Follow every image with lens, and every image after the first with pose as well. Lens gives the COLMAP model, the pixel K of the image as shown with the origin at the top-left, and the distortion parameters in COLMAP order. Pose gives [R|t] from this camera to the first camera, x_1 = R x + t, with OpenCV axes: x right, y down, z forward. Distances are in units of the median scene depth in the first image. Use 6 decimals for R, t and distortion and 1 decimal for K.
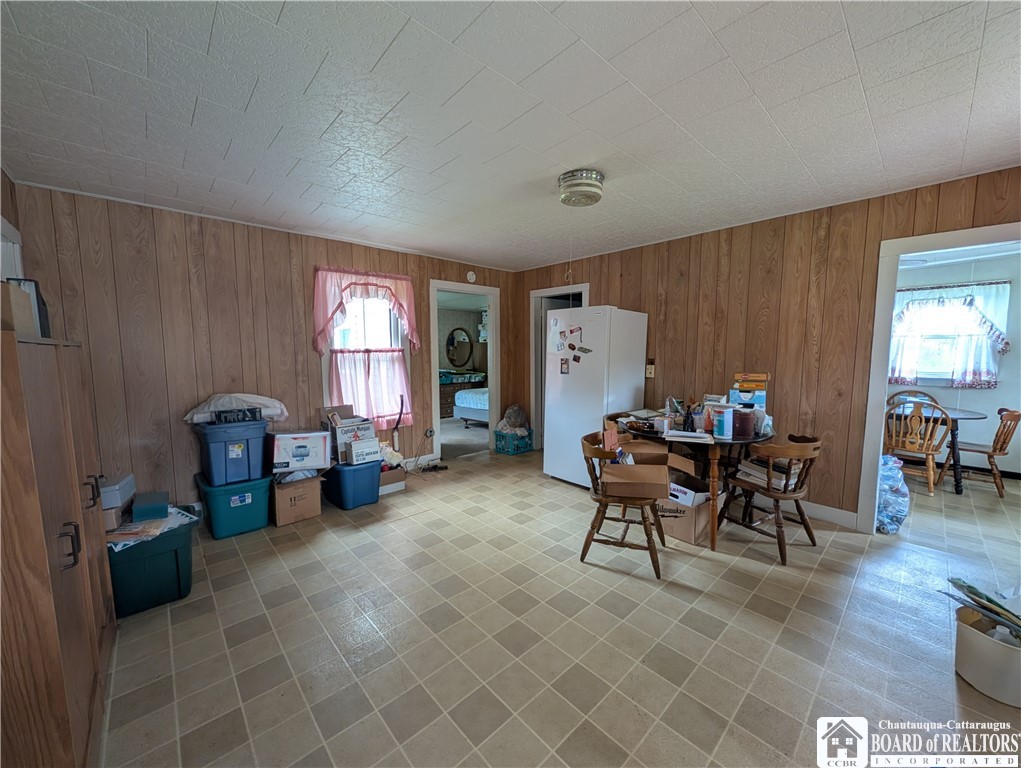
lens RADIAL K [[391.0, 0, 510.1], [0, 391.0, 384.1], [0, 0, 1]] dist [0.000376, -0.000237]
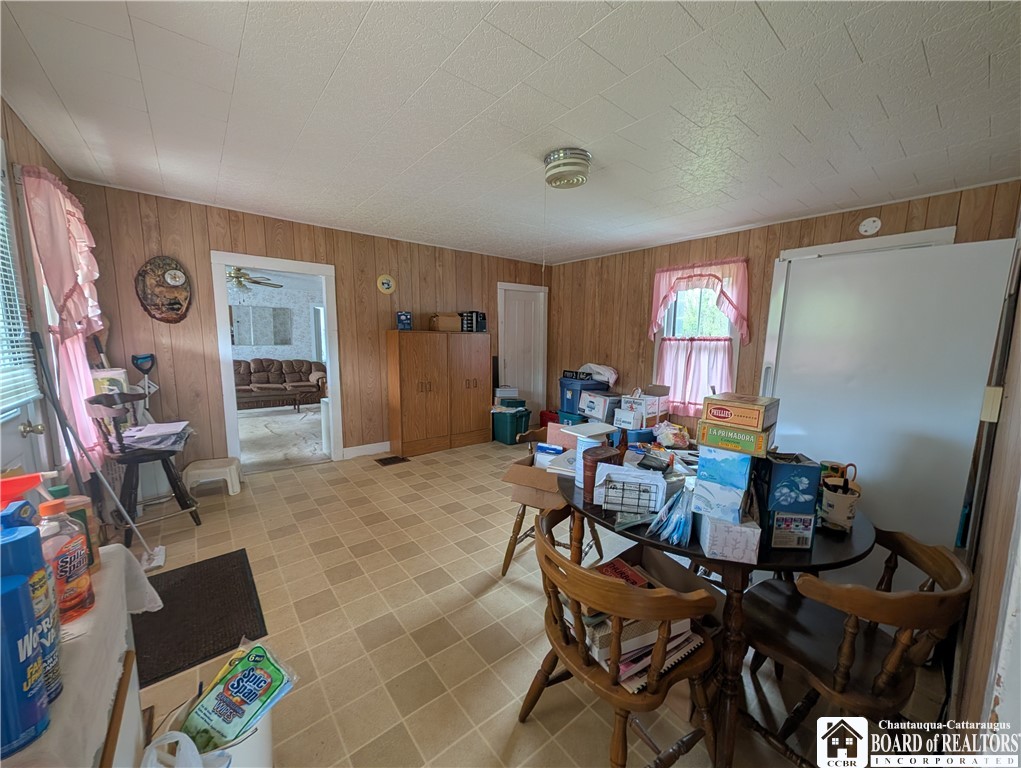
lens RADIAL K [[391.0, 0, 513.0], [0, 391.0, 384.4], [0, 0, 1]] dist [0.000376, -0.000237]
pose [[-0.062001, 0.125956, -0.990096, 0.693050], [-0.099648, 0.986267, 0.131709, -0.053097], [0.993089, 0.106827, -0.048598, 0.554353]]
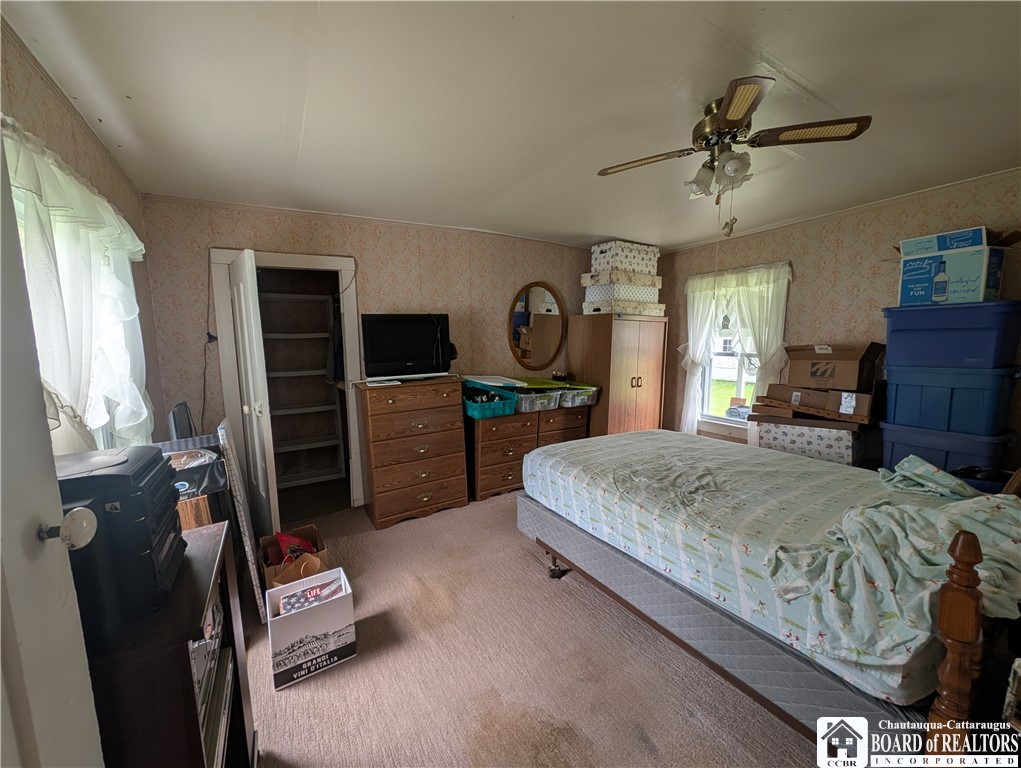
lens RADIAL K [[391.0, 0, 511.9], [0, 391.0, 386.9], [0, 0, 1]] dist [0.000376, -0.000237]
pose [[0.980121, 0.022438, -0.197126, -0.082214], [-0.015399, 0.999190, 0.037165, -0.048771], [0.197801, -0.033390, 0.979673, 0.654674]]
